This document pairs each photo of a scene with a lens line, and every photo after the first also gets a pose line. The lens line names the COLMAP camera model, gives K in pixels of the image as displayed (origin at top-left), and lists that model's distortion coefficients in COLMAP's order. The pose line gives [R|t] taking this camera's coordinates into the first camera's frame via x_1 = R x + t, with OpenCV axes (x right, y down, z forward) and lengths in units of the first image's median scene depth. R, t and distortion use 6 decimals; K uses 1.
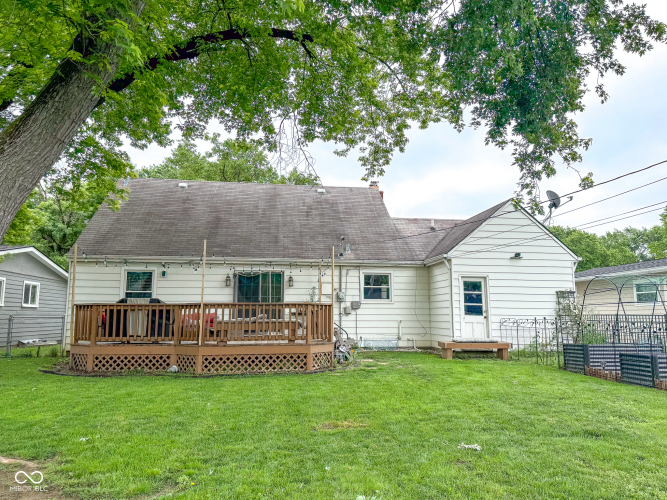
lens RADIAL K [[471.6, 0, 333.5], [0, 471.6, 250.0], [0, 0, 1]] dist [0.072806, -0.090931]
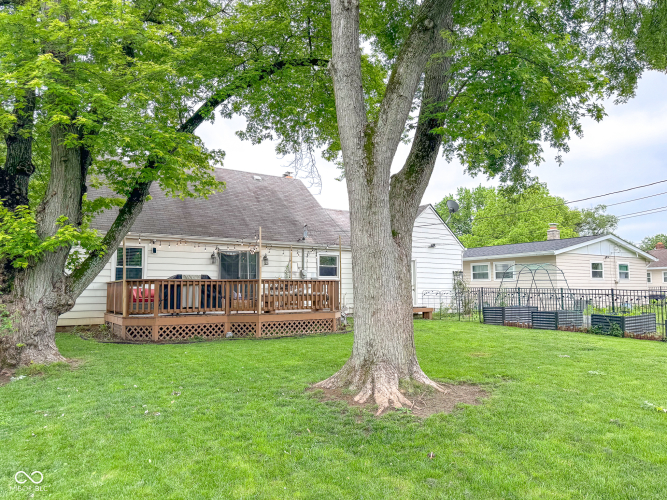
lens RADIAL K [[471.6, 0, 333.5], [0, 471.6, 250.0], [0, 0, 1]] dist [0.072806, -0.090931]
pose [[0.895676, 0.031128, 0.443617, -0.490467], [-0.054308, 0.997737, 0.039640, -0.014427], [-0.441380, -0.059597, 0.895339, -0.110589]]
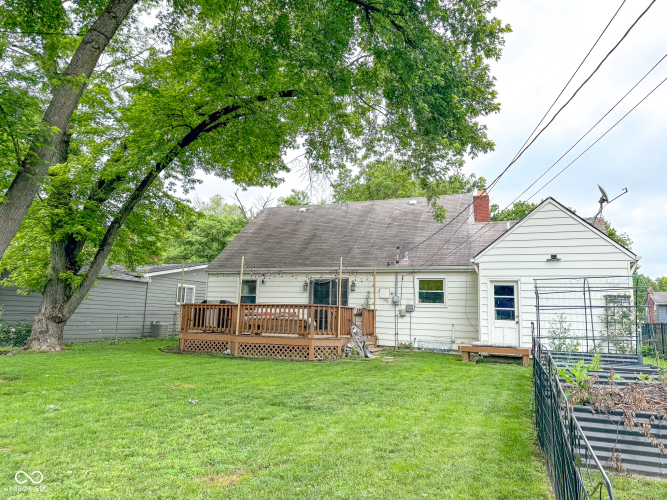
lens RADIAL K [[463.4, 0, 343.1], [0, 463.4, 248.7], [0, 0, 1]] dist [0.077787, 0.000036]
pose [[0.873920, -0.047895, -0.483705, 0.476991], [0.039767, 0.998843, -0.027053, 0.003202], [0.484441, 0.004407, 0.874813, -0.008624]]
